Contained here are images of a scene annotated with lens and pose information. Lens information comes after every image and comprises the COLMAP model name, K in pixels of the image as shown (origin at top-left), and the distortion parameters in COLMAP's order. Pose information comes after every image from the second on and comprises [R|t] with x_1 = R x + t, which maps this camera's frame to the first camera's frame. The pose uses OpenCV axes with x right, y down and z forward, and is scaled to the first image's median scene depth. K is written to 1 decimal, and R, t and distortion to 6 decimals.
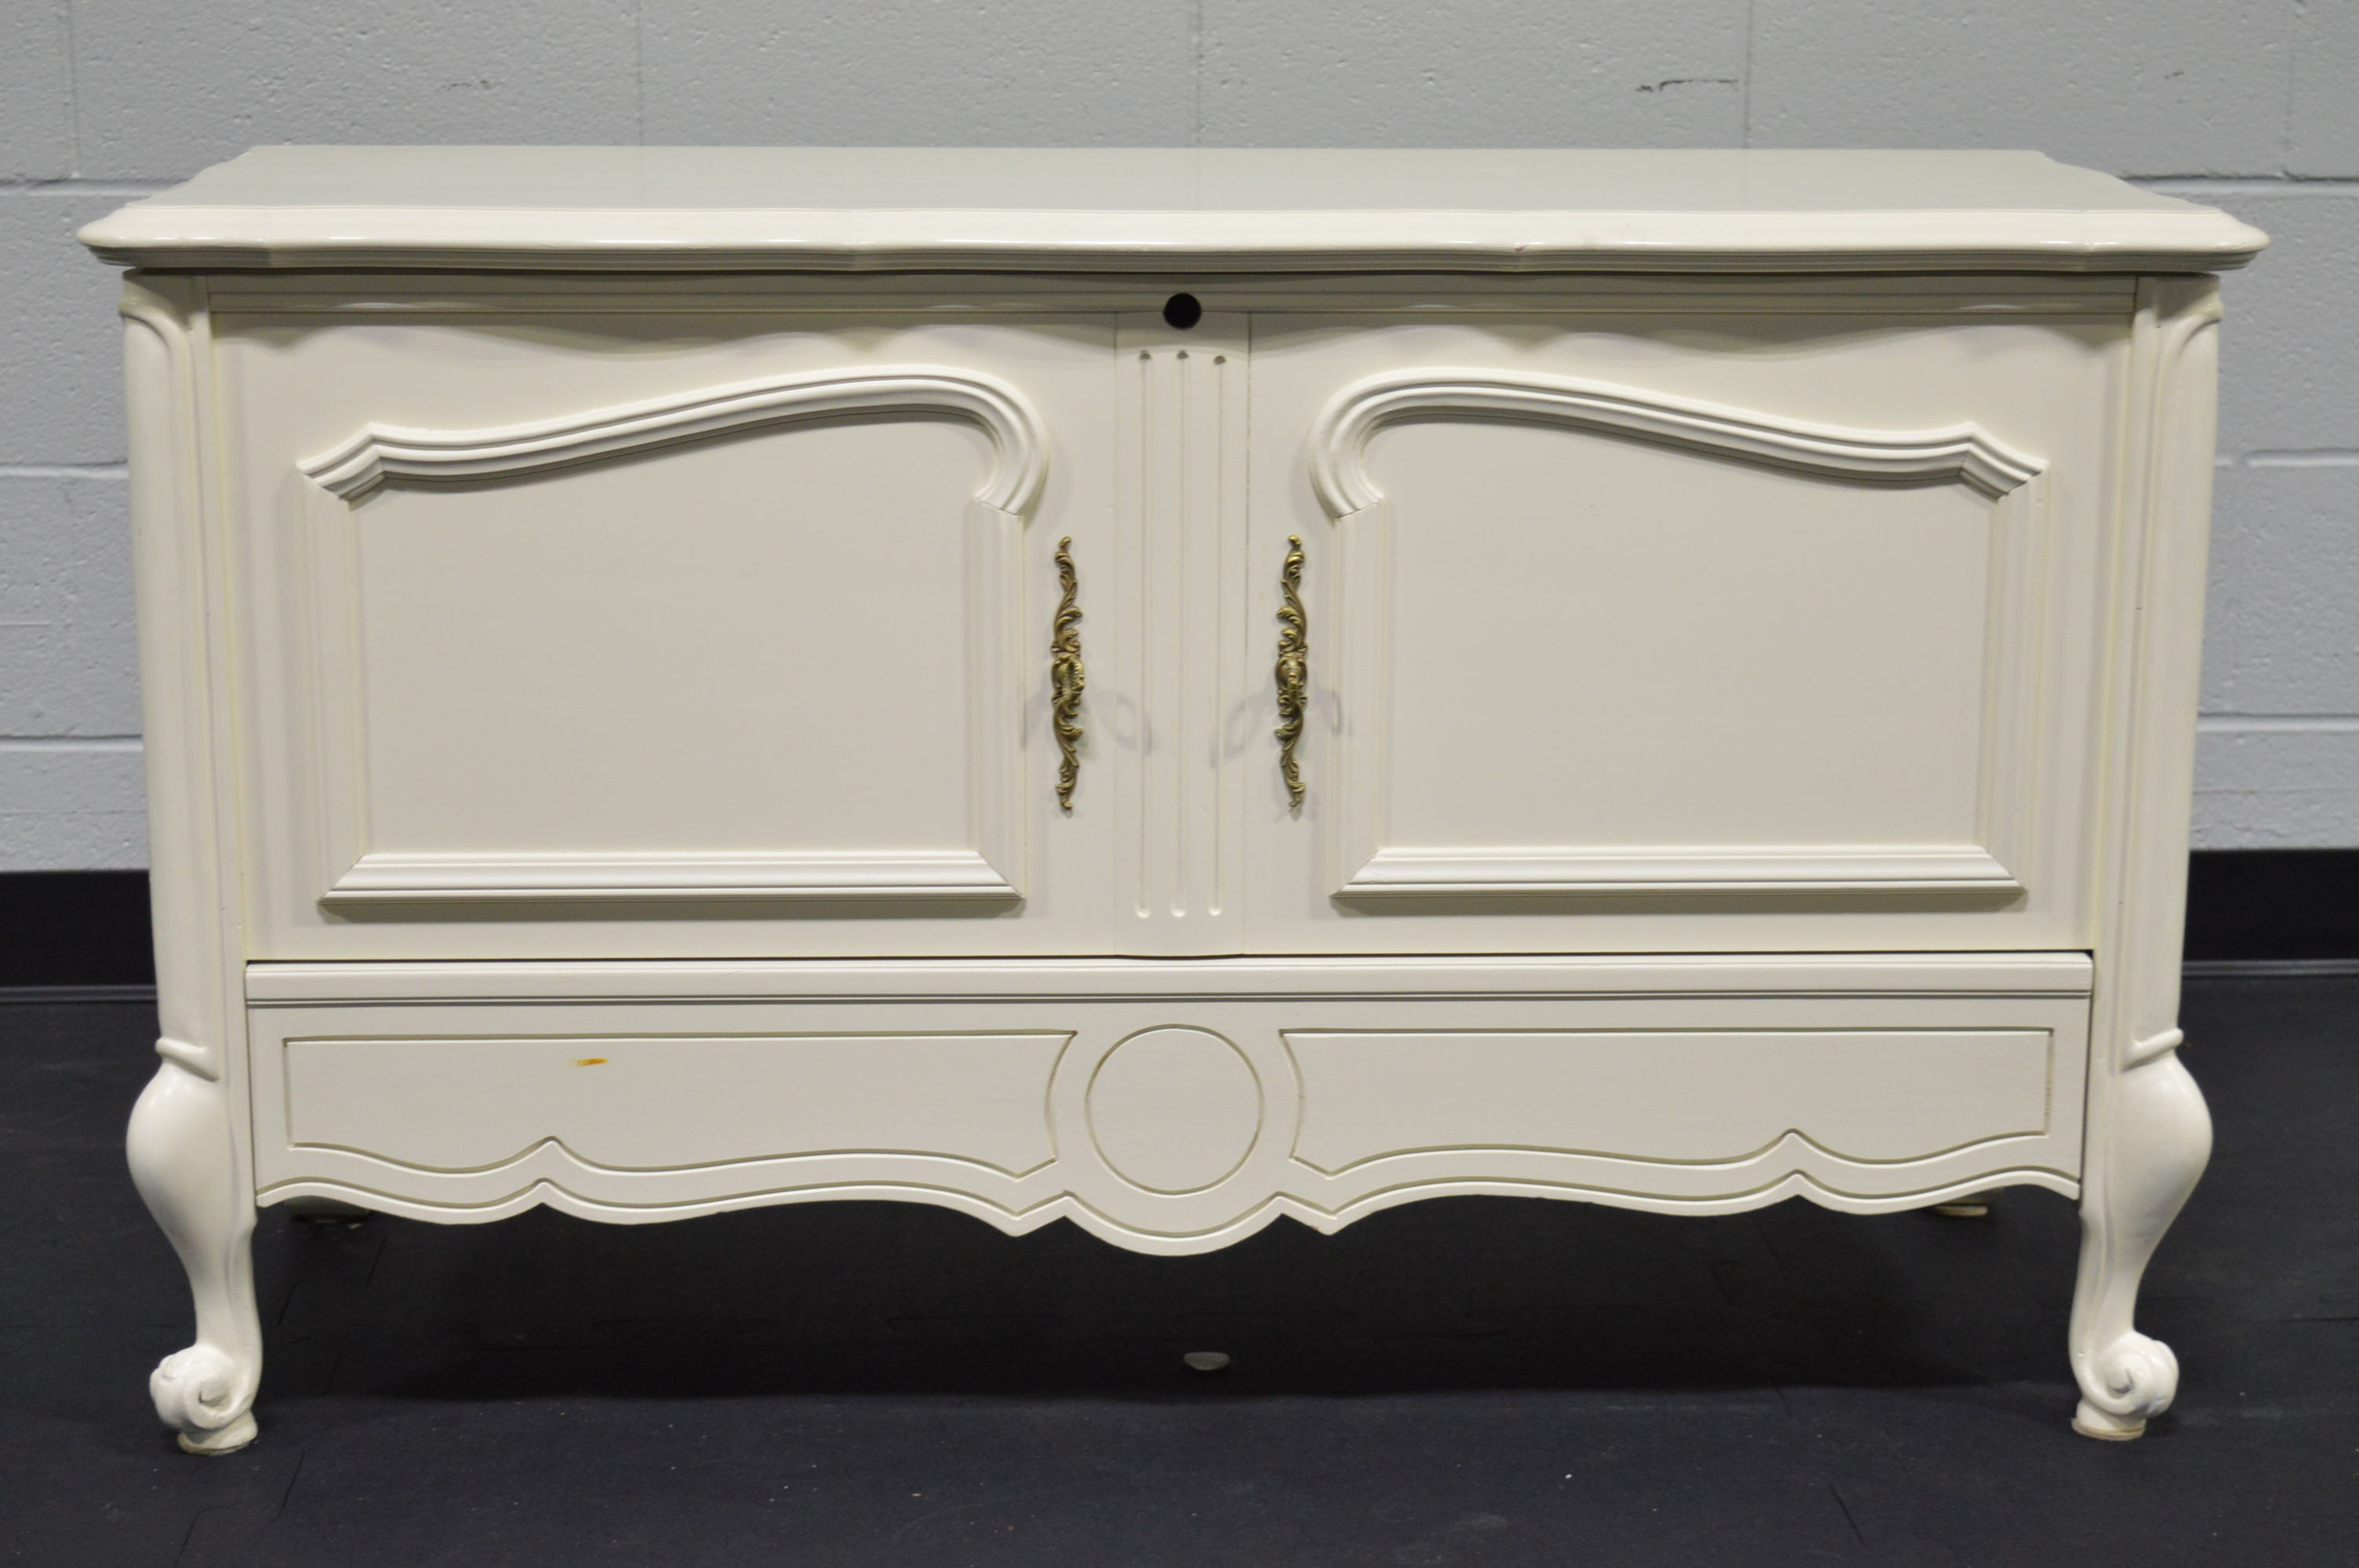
lens RADIAL K [[4203.2, 0, 1179.5], [0, 4203.2, 784.0], [0, 0, 1]] dist [0.028984, 0.056562]
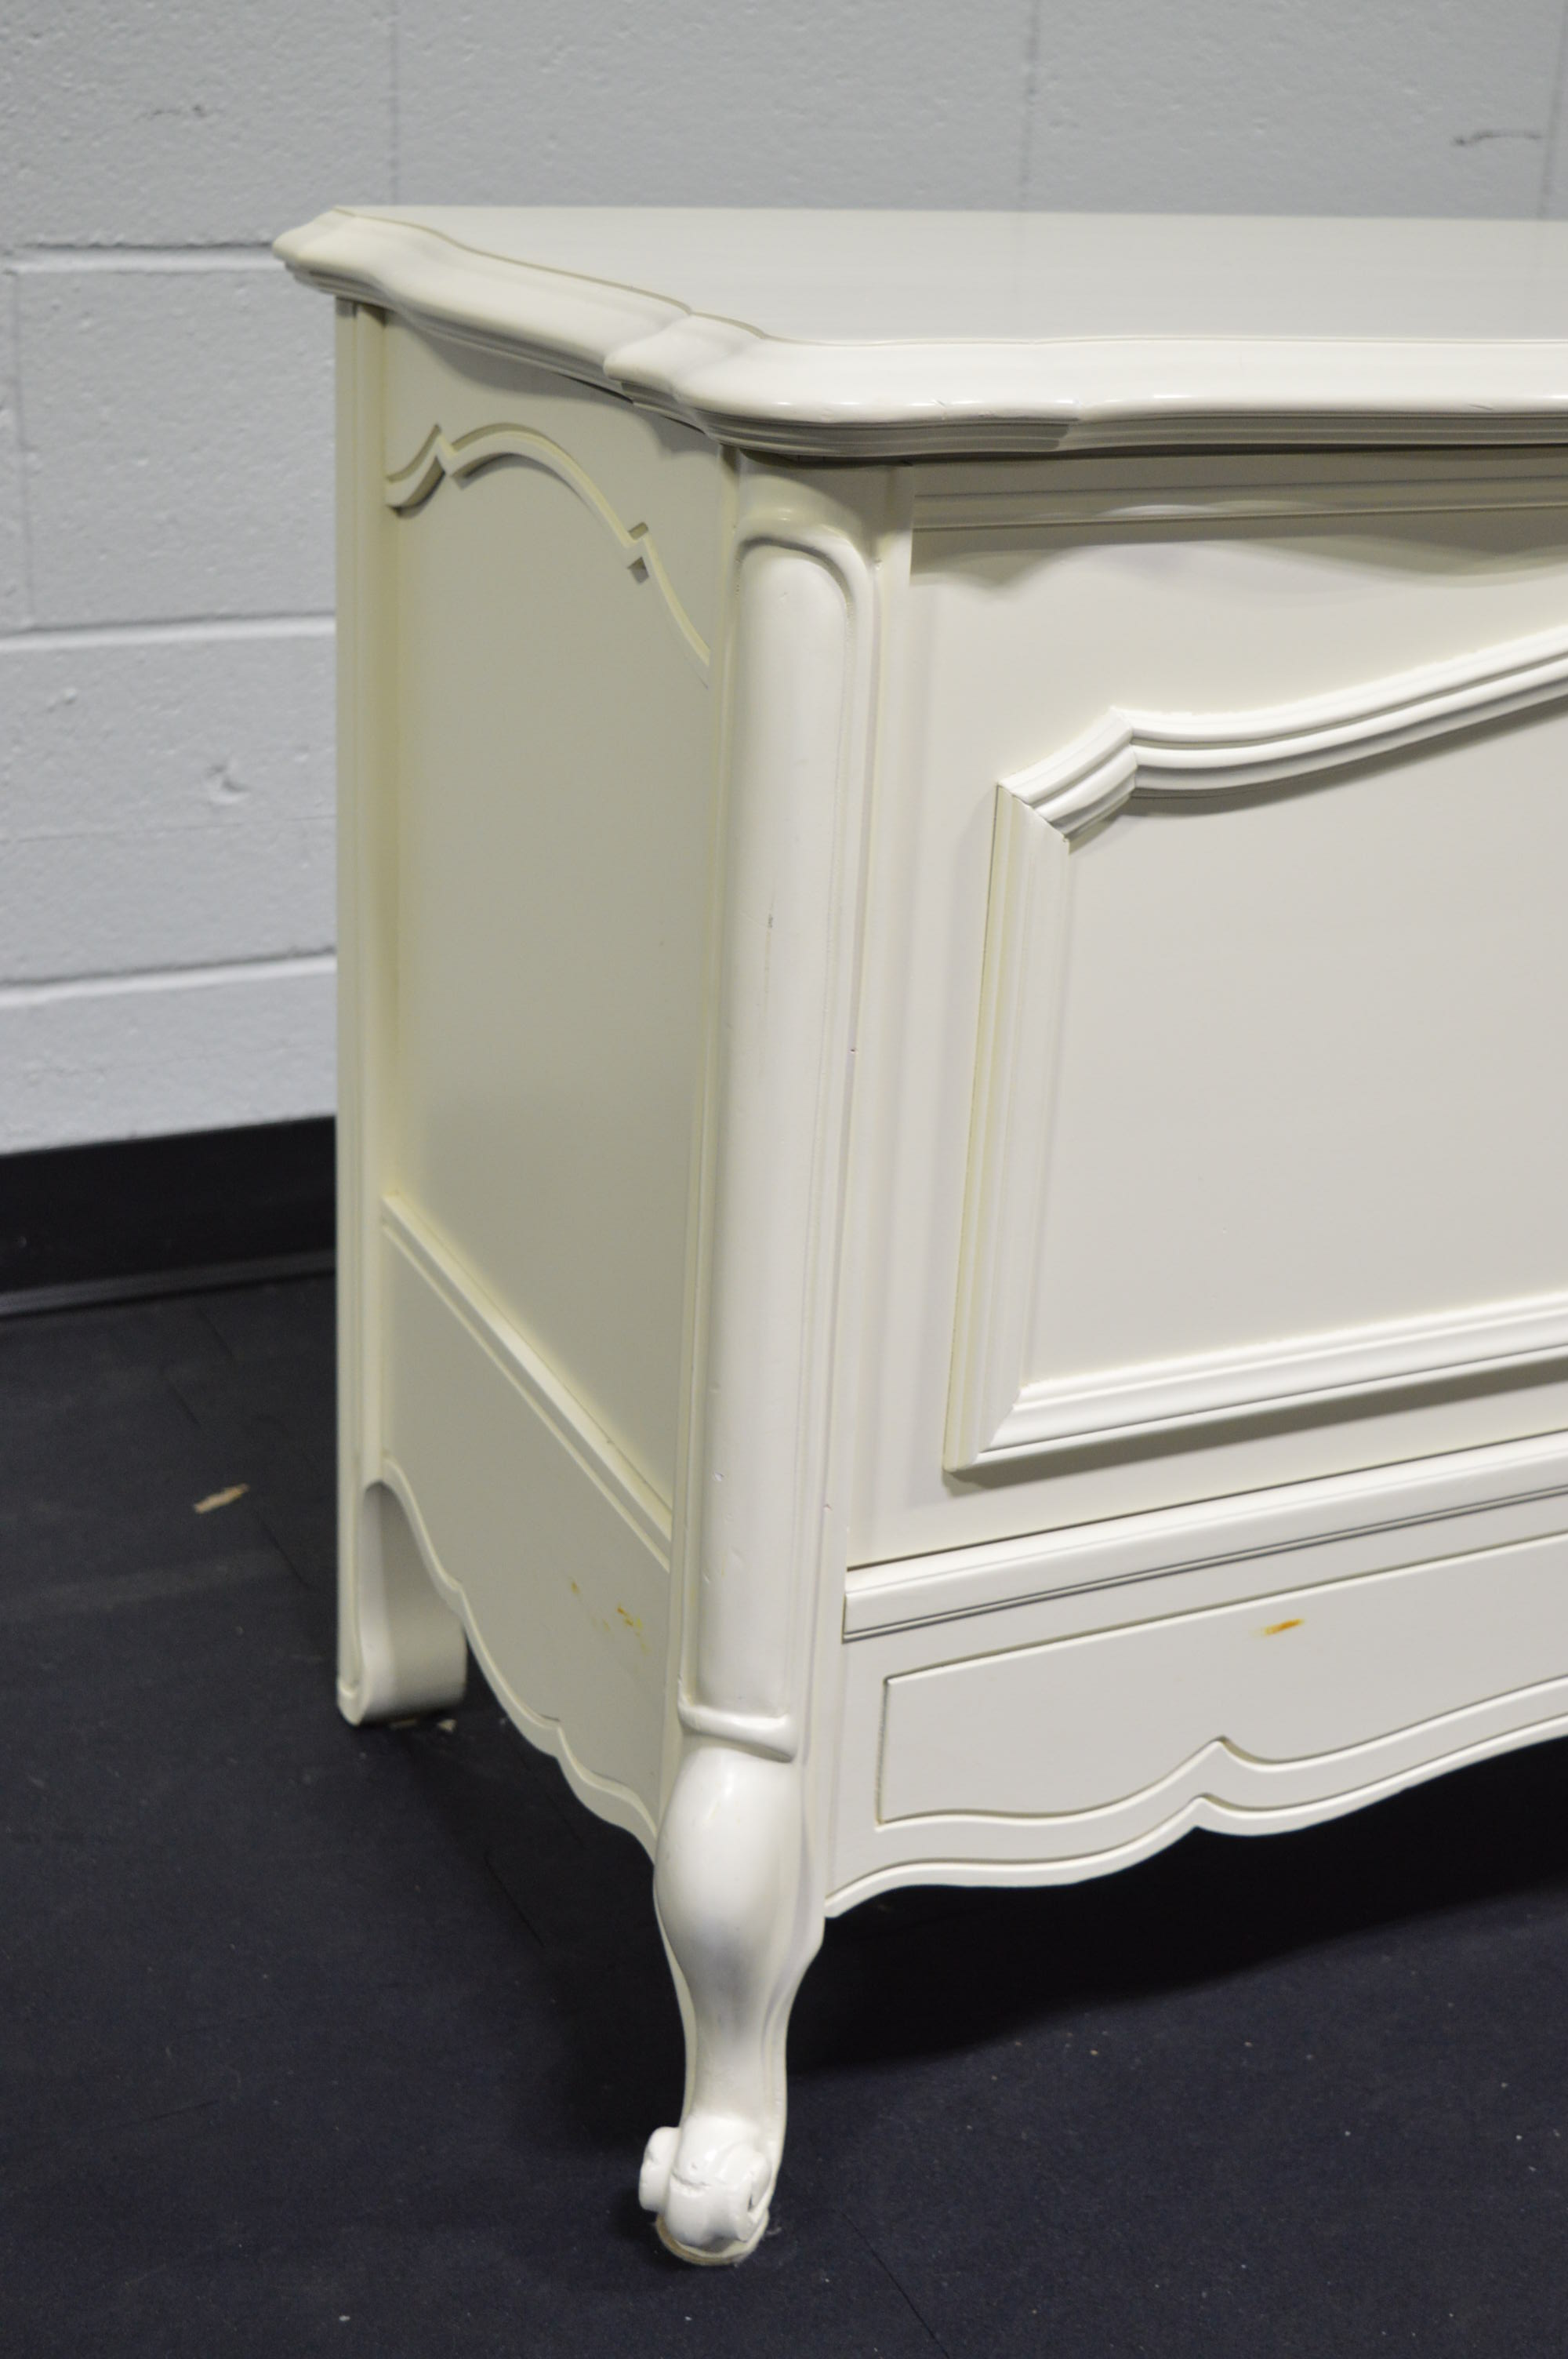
lens RADIAL K [[3046.4, 0, 784.0], [0, 3046.4, 1179.5], [0, 0, 1]] dist [-0.033152, -0.010226]
pose [[0.920368, -0.112145, 0.374629, -0.388425], [0.047048, 0.982794, 0.178614, -0.095598], [-0.388214, -0.146765, 0.909808, 0.595580]]
